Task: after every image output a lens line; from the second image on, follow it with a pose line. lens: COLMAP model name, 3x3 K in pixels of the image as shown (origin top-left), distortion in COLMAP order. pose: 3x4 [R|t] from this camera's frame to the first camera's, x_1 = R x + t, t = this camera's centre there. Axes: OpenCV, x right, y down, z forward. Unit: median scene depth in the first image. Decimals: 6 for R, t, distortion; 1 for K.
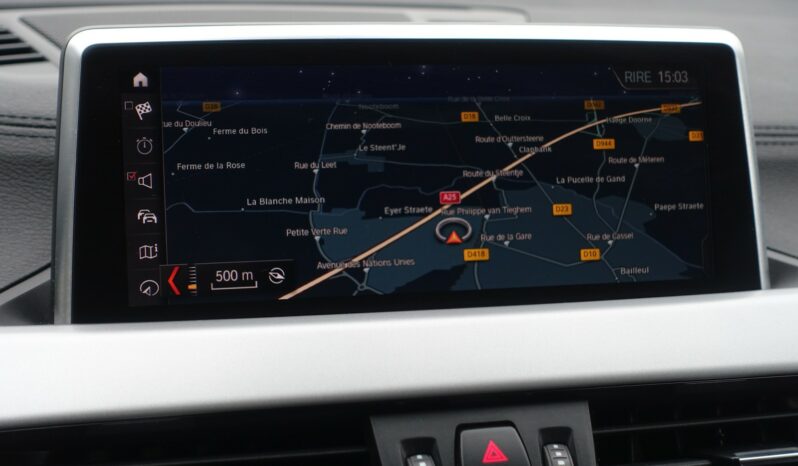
lens RADIAL K [[1261.8, 0, 399.0], [0, 1261.8, 233.0], [0, 0, 1]] dist [-0.115189, -0.121521]
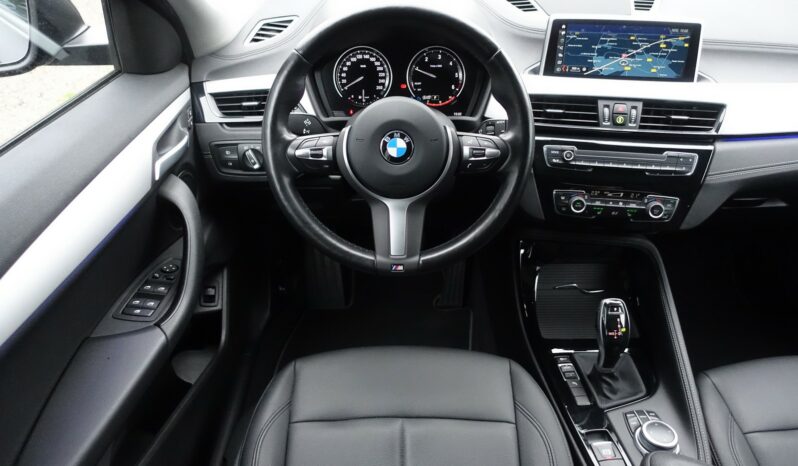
lens RADIAL K [[547.4, 0, 399.0], [0, 547.4, 233.0], [0, 0, 1]] dist [-0.008023, 0.001058]
pose [[0.931057, 0.193401, -0.309400, 0.016188], [-0.061188, 0.918717, 0.390148, -0.170667], [0.359706, -0.344319, 0.867212, -1.378213]]
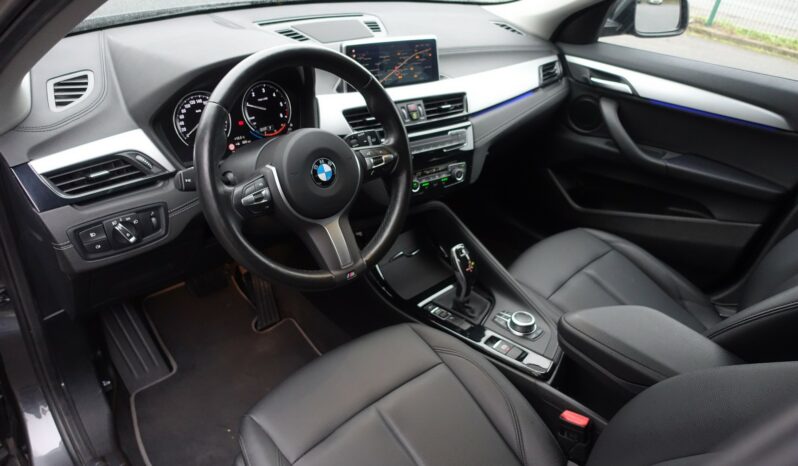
lens RADIAL K [[547.4, 0, 399.0], [0, 547.4, 233.0], [0, 0, 1]] dist [-0.008023, 0.001058]
pose [[0.924320, -0.146223, 0.352494, -1.041273], [0.013127, 0.935317, 0.353568, -0.225247], [-0.381394, -0.322183, 0.866451, -1.639984]]
